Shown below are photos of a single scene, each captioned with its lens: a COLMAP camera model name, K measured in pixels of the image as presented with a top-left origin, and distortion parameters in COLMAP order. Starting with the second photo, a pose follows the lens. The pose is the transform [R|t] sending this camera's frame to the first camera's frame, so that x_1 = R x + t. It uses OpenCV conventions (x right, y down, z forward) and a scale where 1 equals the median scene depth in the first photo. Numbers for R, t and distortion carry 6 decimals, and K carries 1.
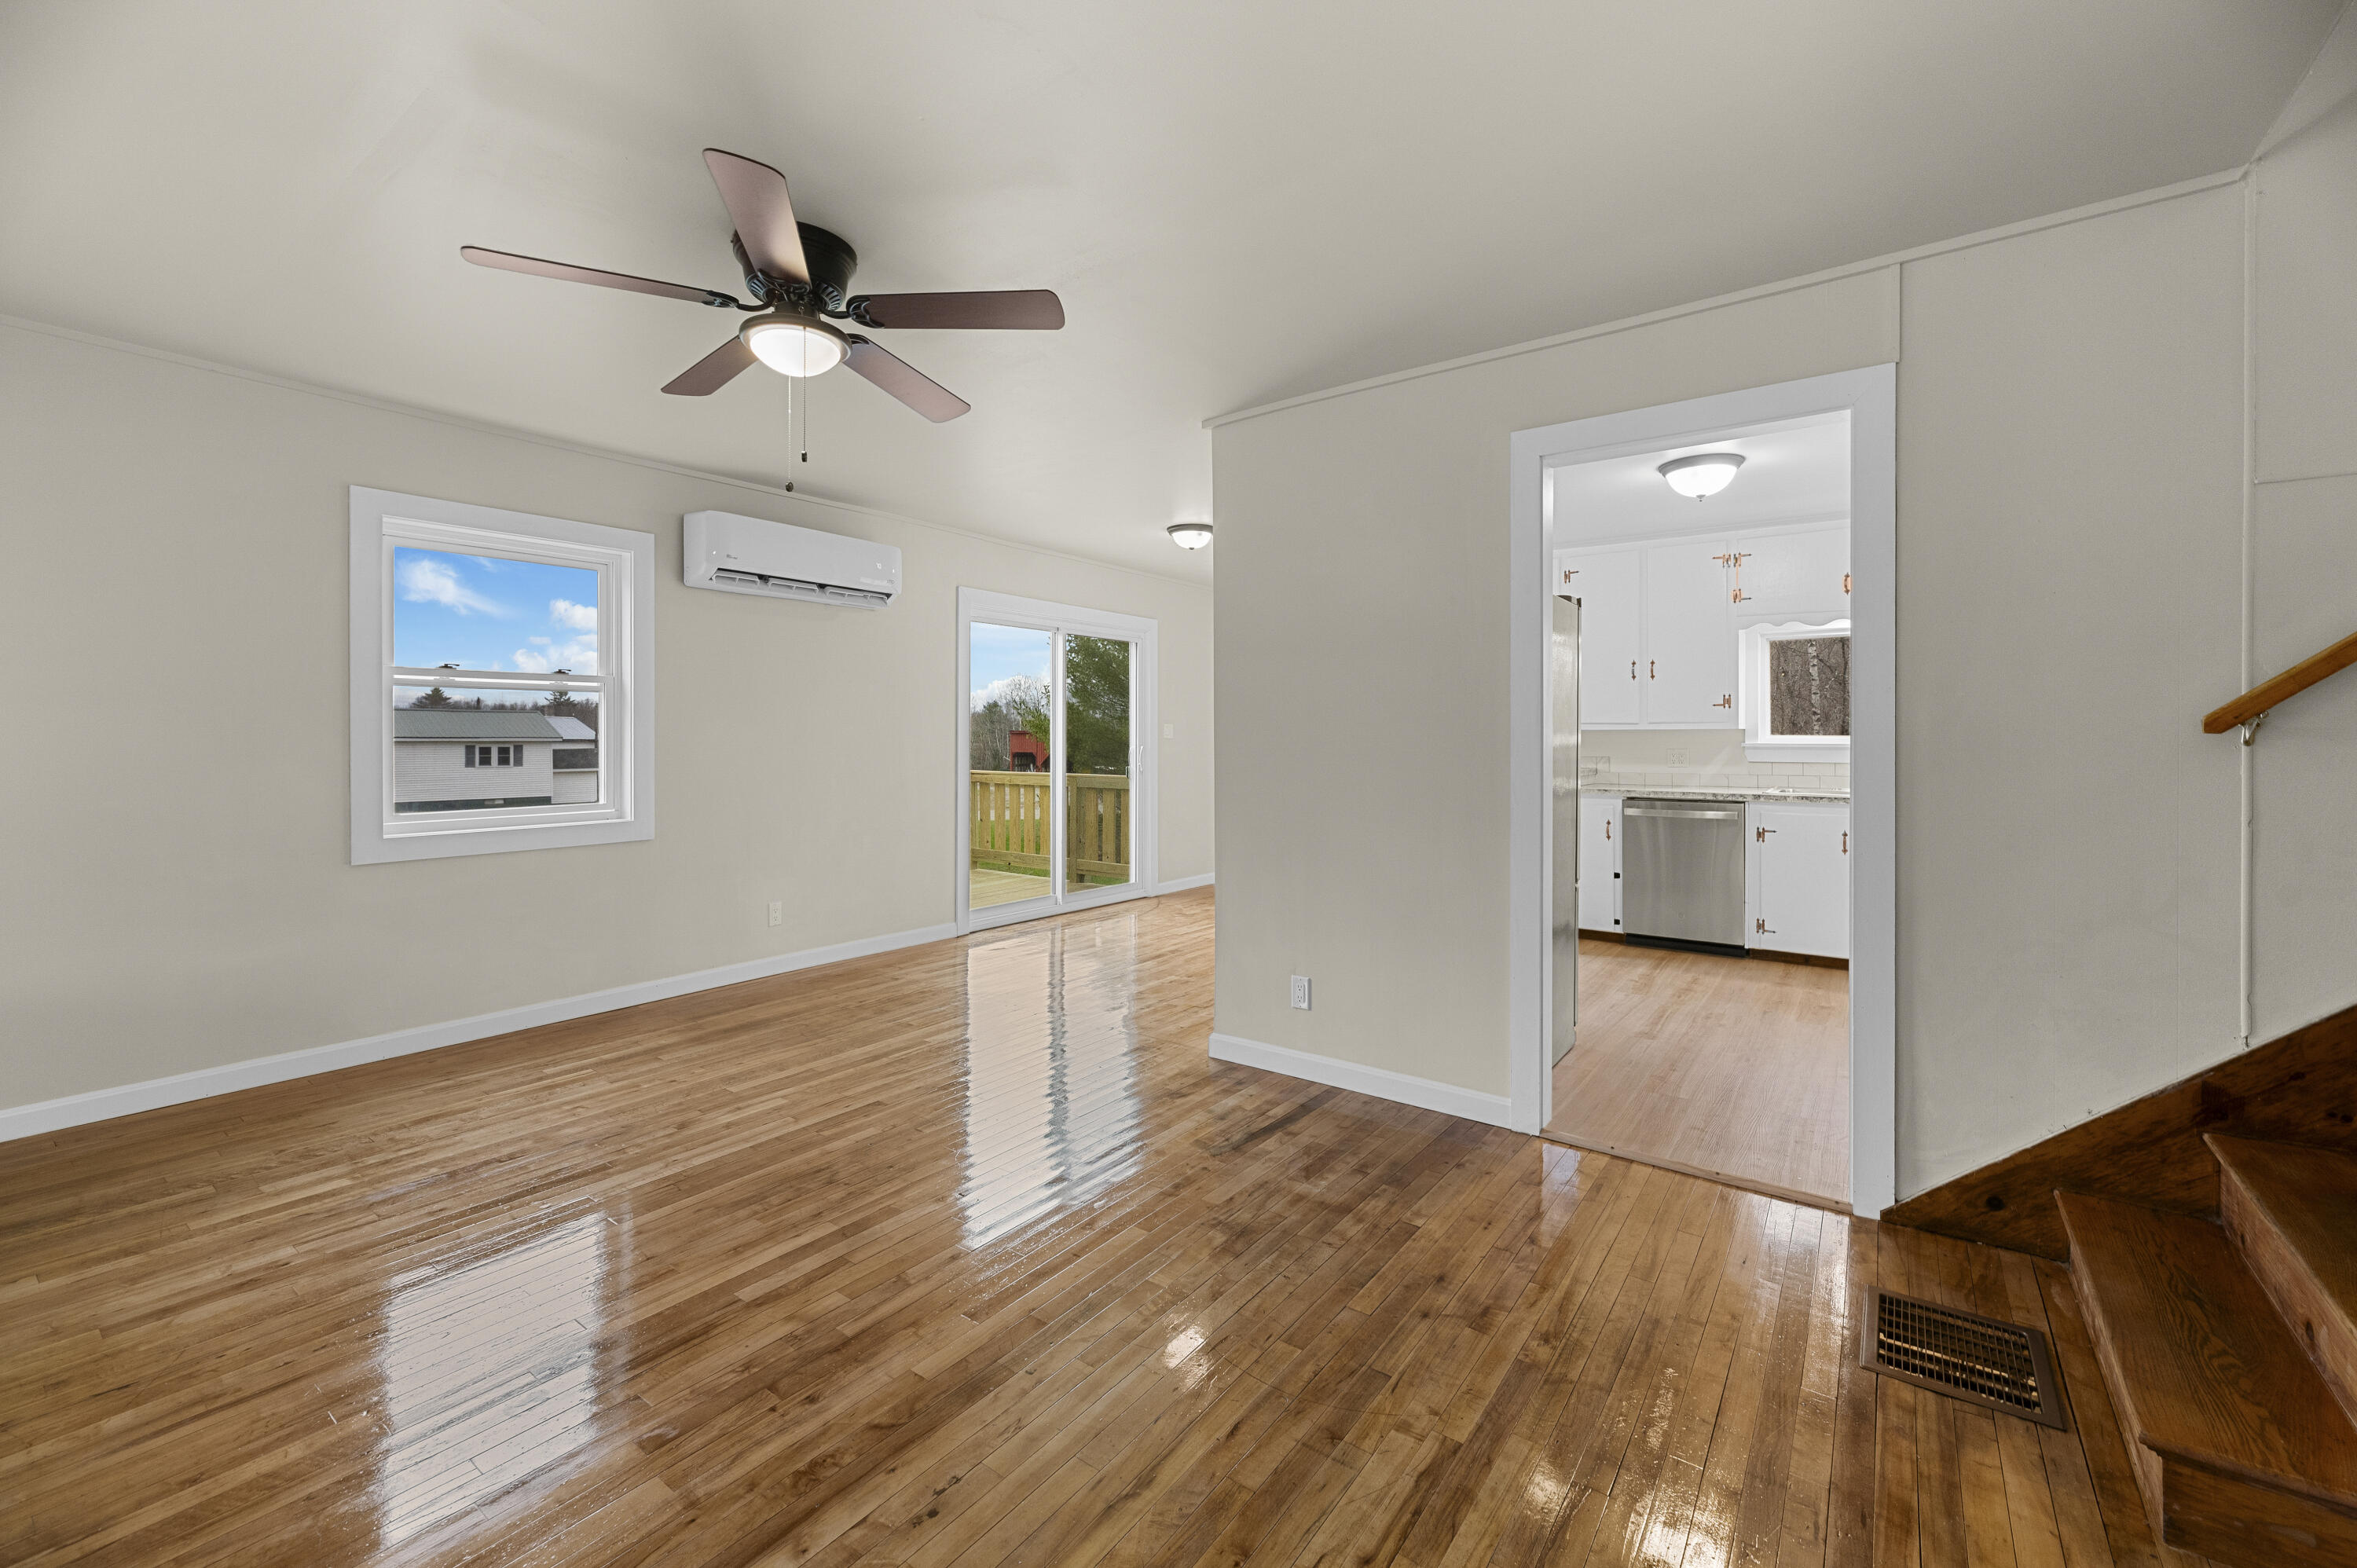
lens RADIAL K [[964.9, 0, 1187.6], [0, 964.9, 740.5], [0, 0, 1]] dist [-0.001634, -0.000478]
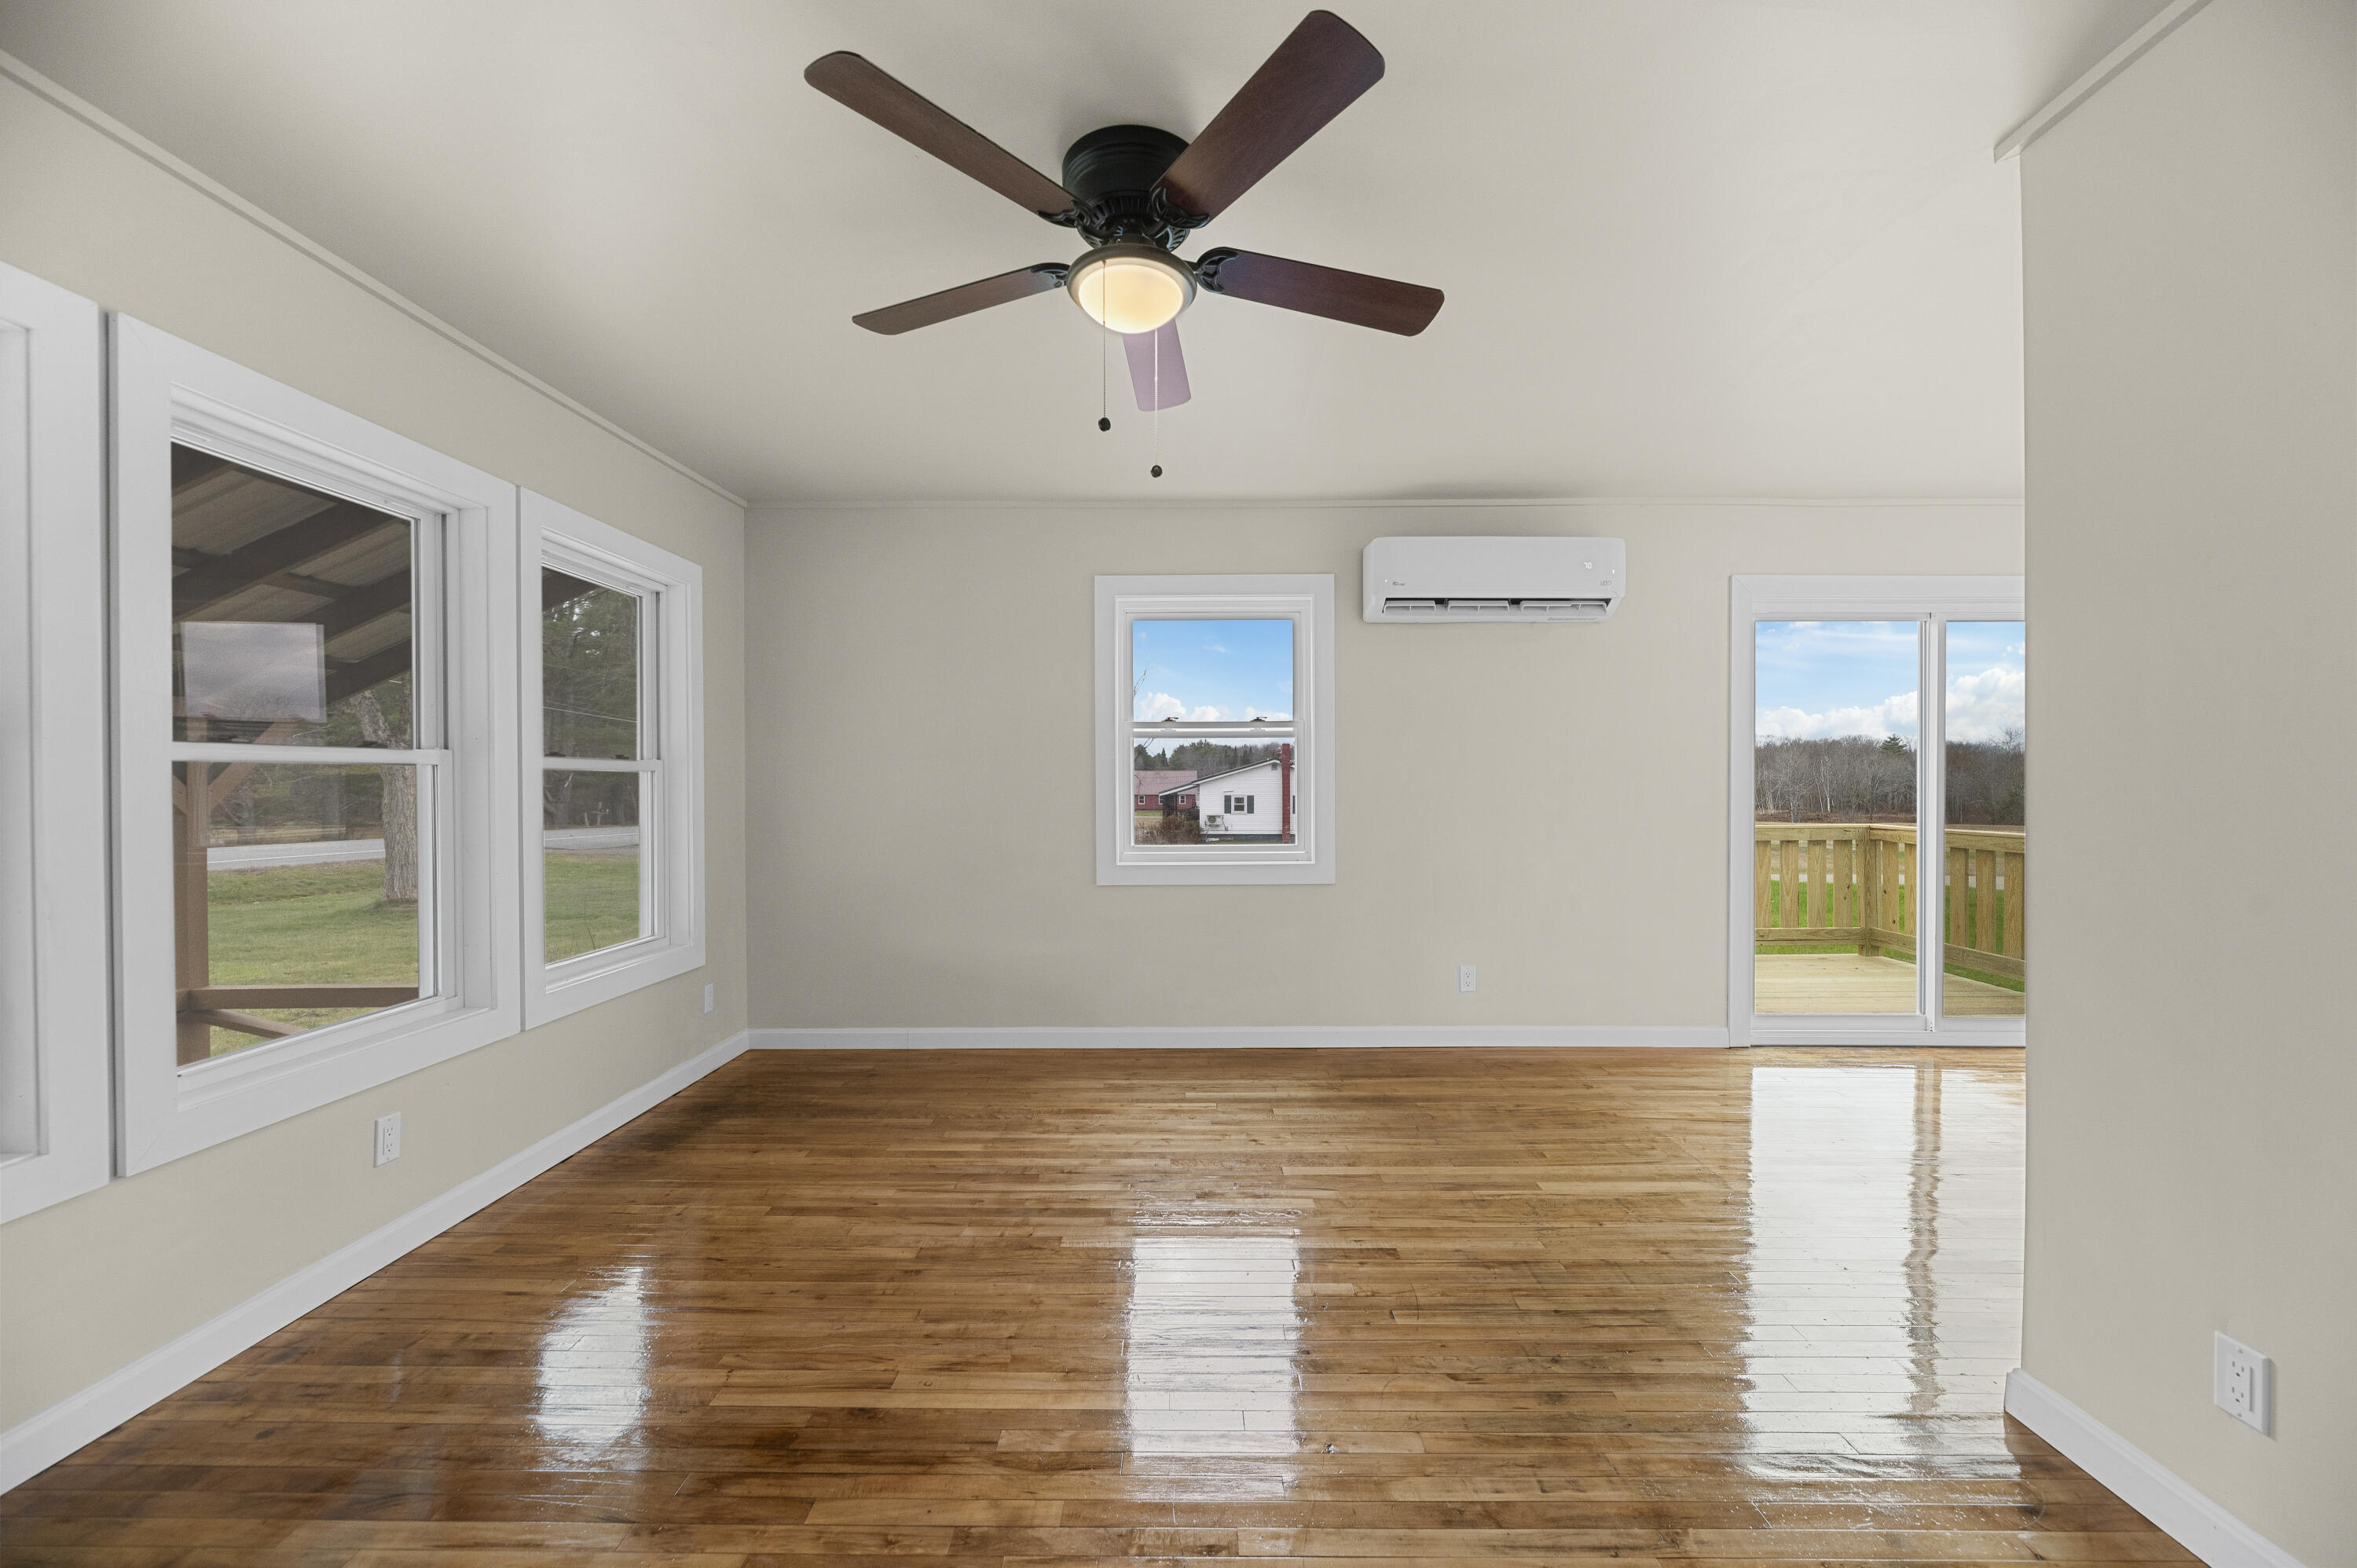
lens RADIAL K [[949.7, 0, 1185.6], [0, 949.7, 790.4], [0, 0, 1]] dist [-0.001551, -0.000063]
pose [[0.583504, 0.005045, -0.812095, 0.170707], [-0.000931, 0.999984, 0.005543, 0.002233], [0.812110, -0.002478, 0.583499, 0.364529]]
